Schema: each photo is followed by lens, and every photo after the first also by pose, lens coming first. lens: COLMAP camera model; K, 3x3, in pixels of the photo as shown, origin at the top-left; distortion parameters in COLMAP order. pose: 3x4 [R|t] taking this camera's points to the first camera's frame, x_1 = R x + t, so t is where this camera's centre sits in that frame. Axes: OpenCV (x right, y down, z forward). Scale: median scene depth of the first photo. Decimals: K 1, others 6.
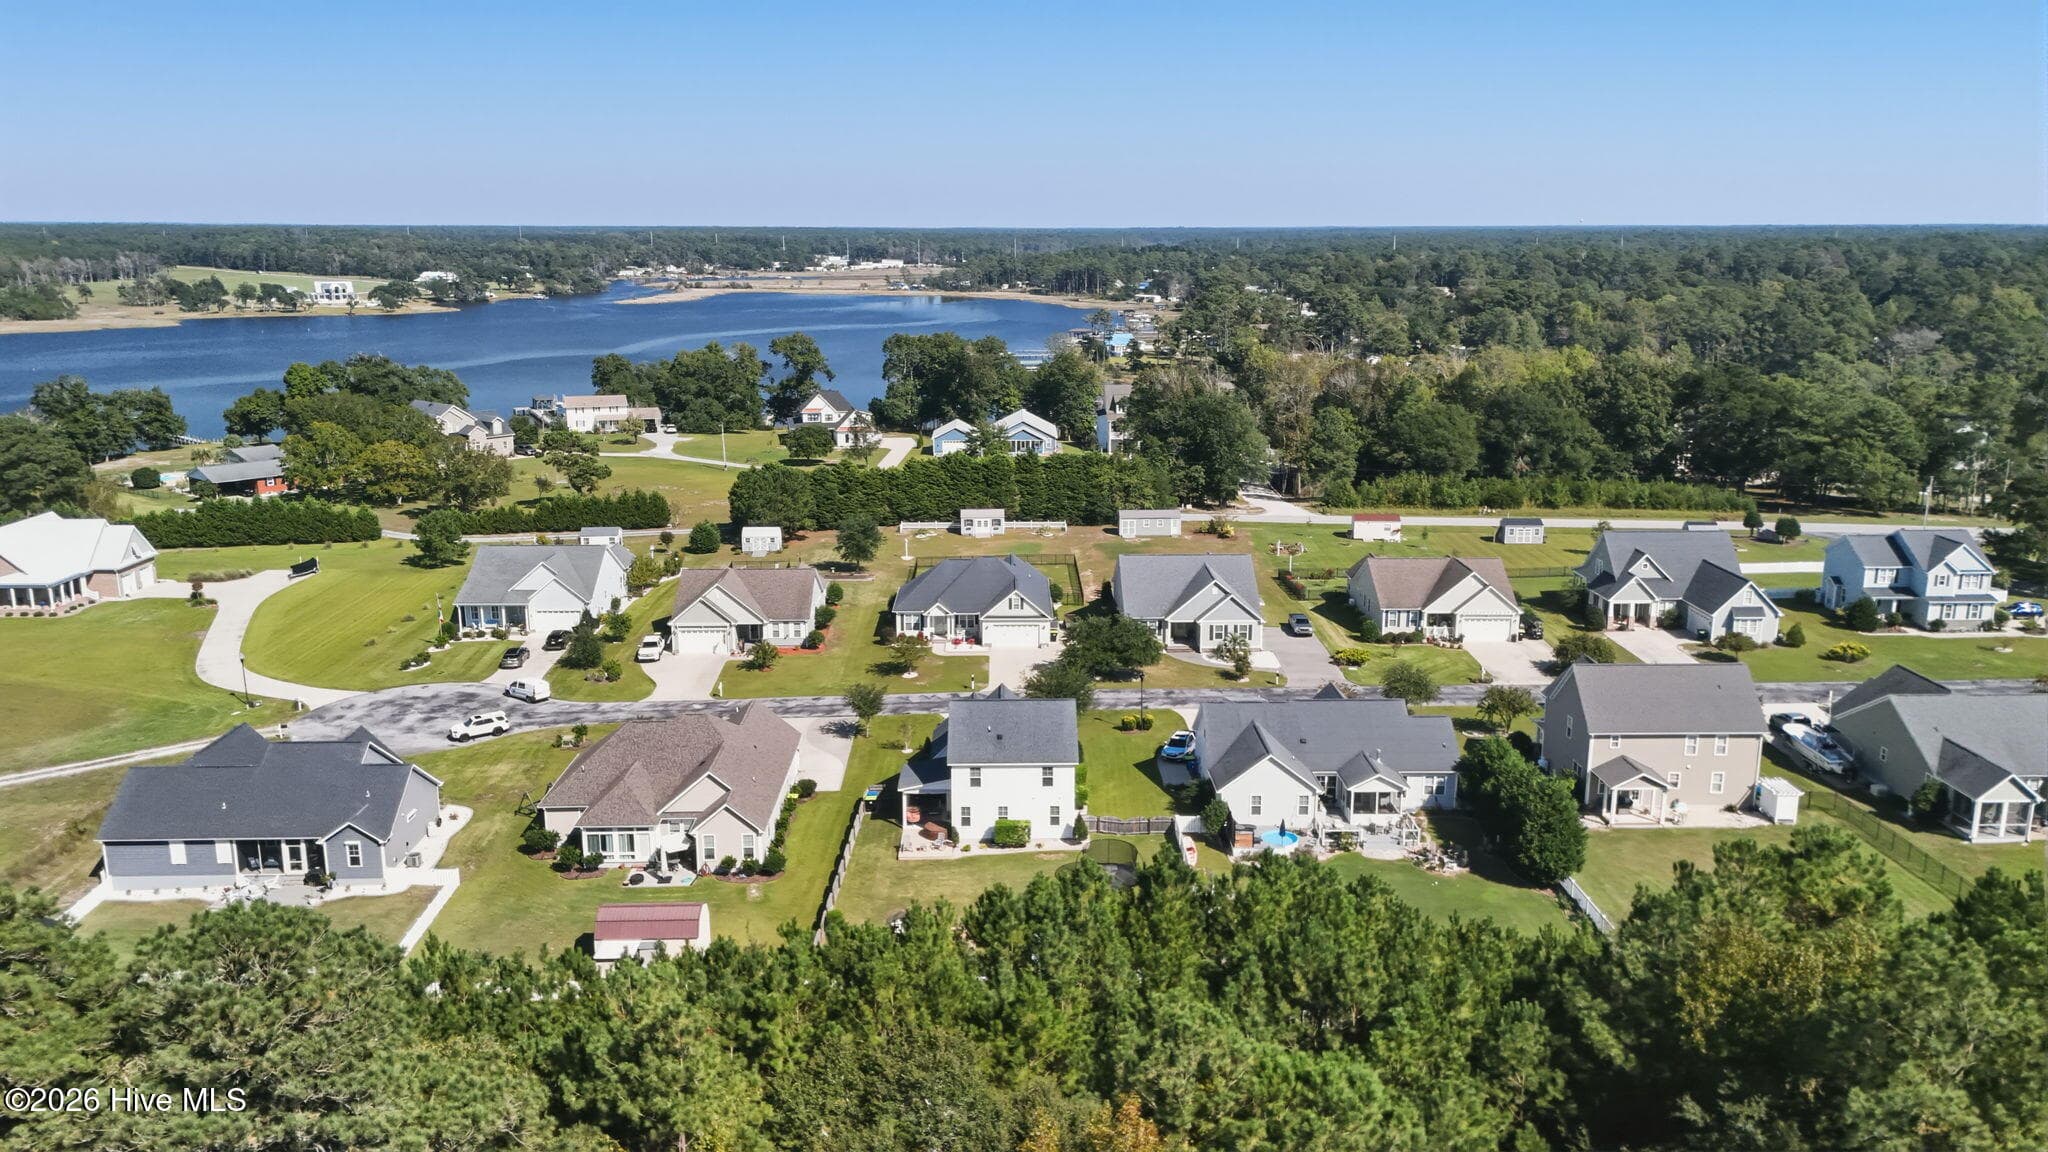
lens RADIAL K [[1487.8, 0, 1024.0], [0, 1487.8, 576.0], [0, 0, 1]] dist [0.089168, -0.108318]
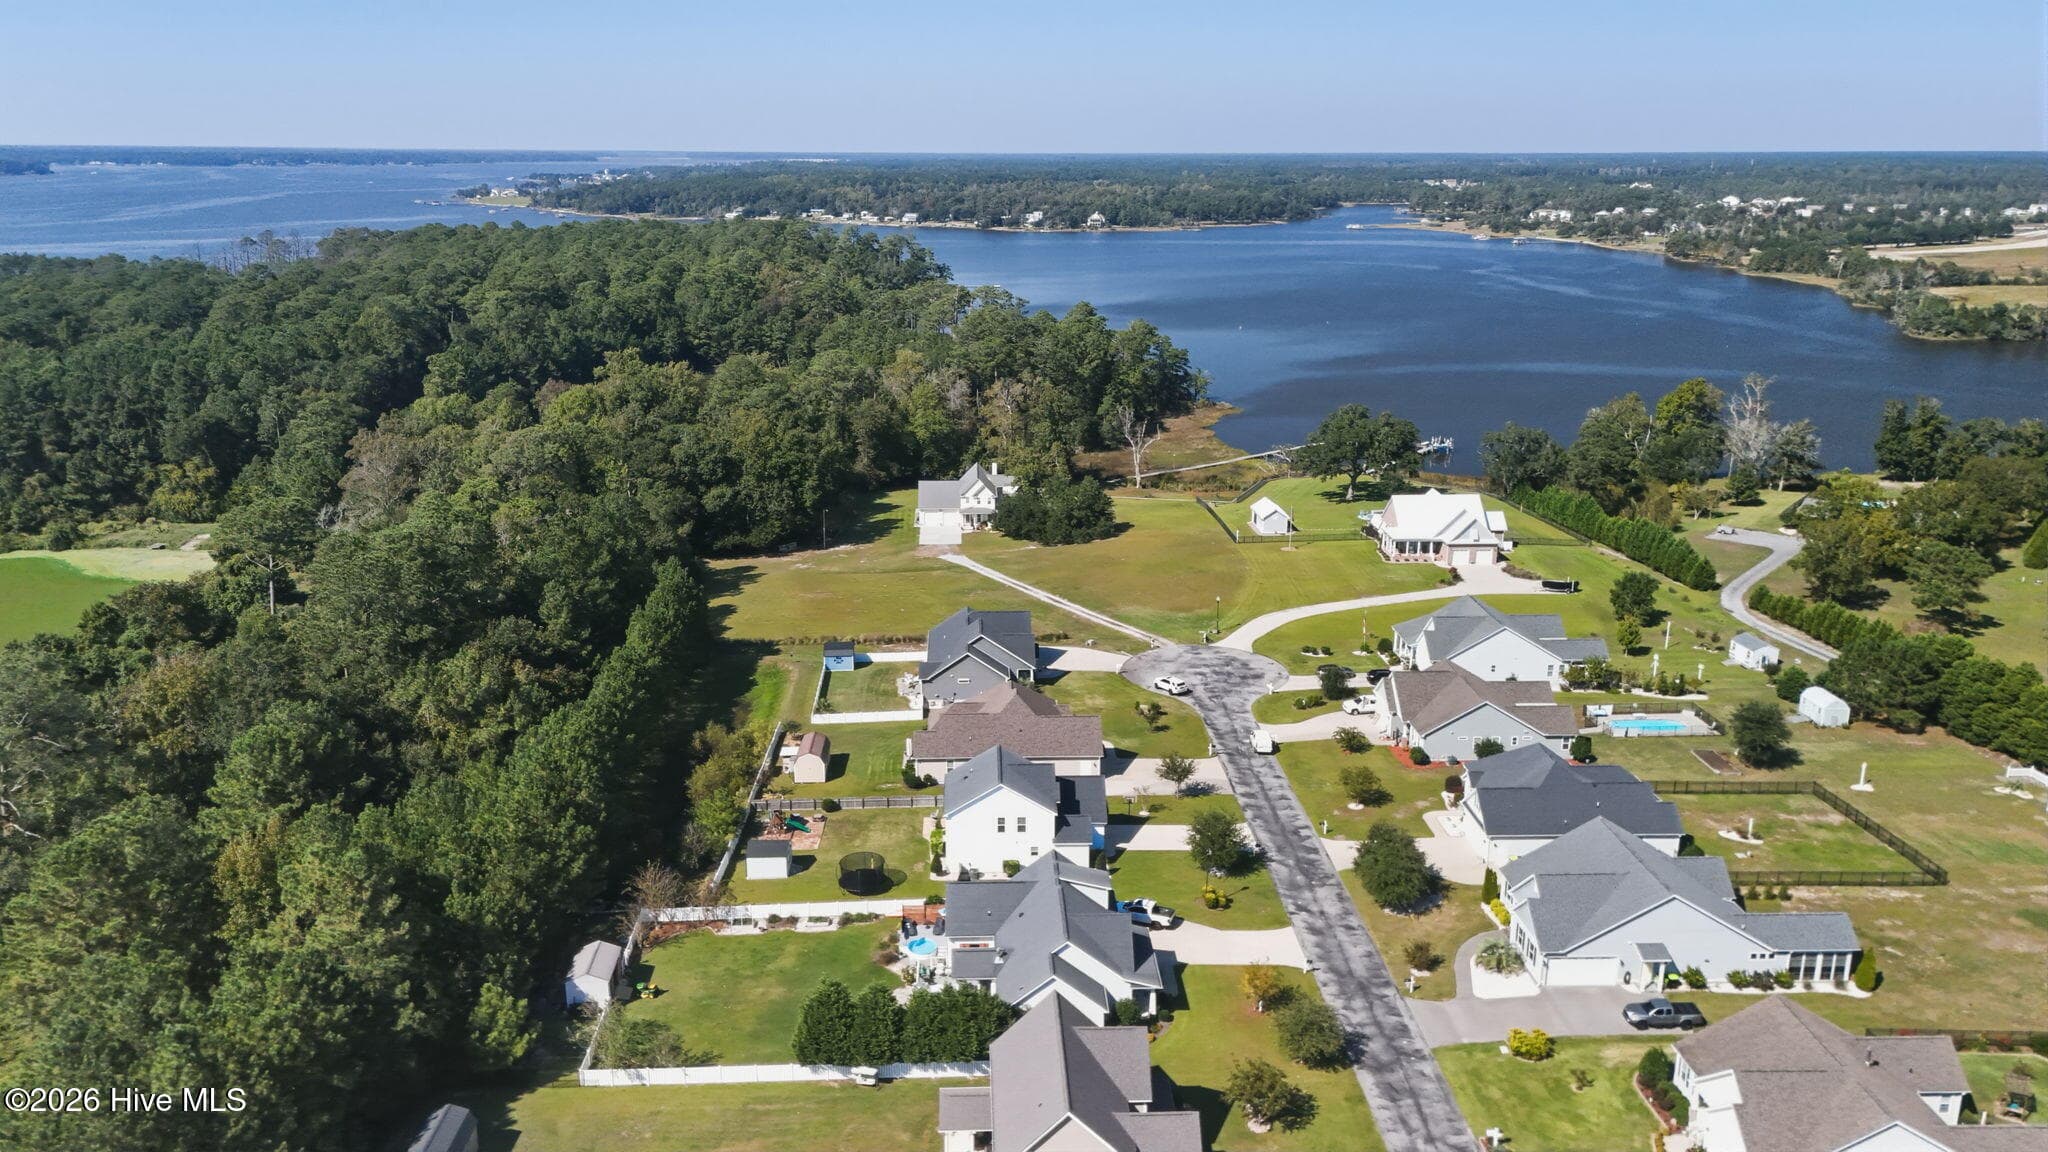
lens RADIAL K [[1487.8, 0, 1024.0], [0, 1487.8, 576.0], [0, 0, 1]] dist [0.089168, -0.108318]
pose [[0.016704, 0.268518, -0.963130, 0.599951], [-0.227426, 0.939035, 0.257856, -0.204115], [0.973652, 0.214734, 0.076753, 0.457014]]
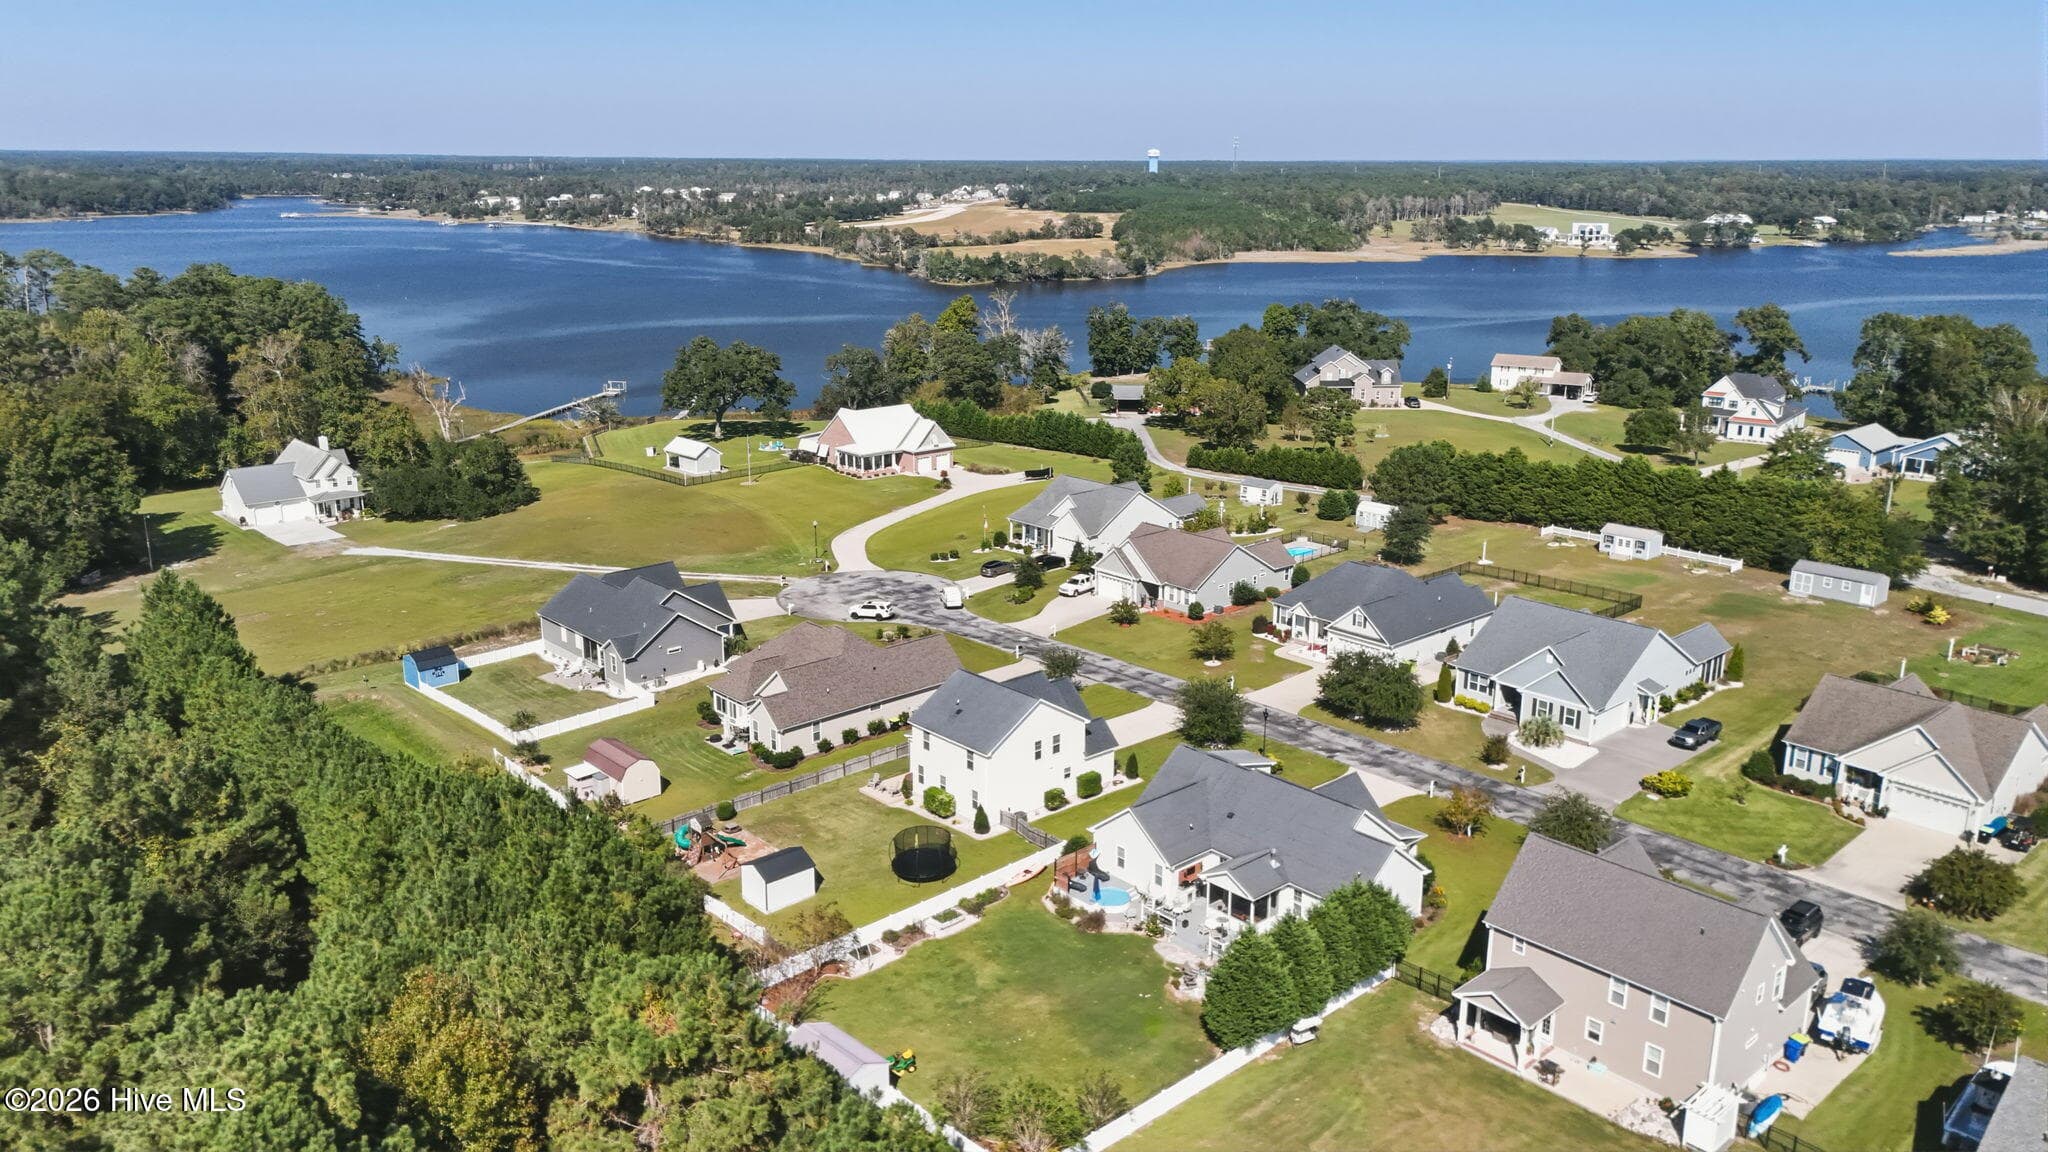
lens RADIAL K [[1487.8, 0, 1024.0], [0, 1487.8, 576.0], [0, 0, 1]] dist [0.089168, -0.108318]
pose [[0.657686, 0.202043, -0.725691, 0.376943], [-0.173098, 0.978115, 0.115445, -0.056826], [0.733135, 0.049689, 0.678266, 0.160773]]
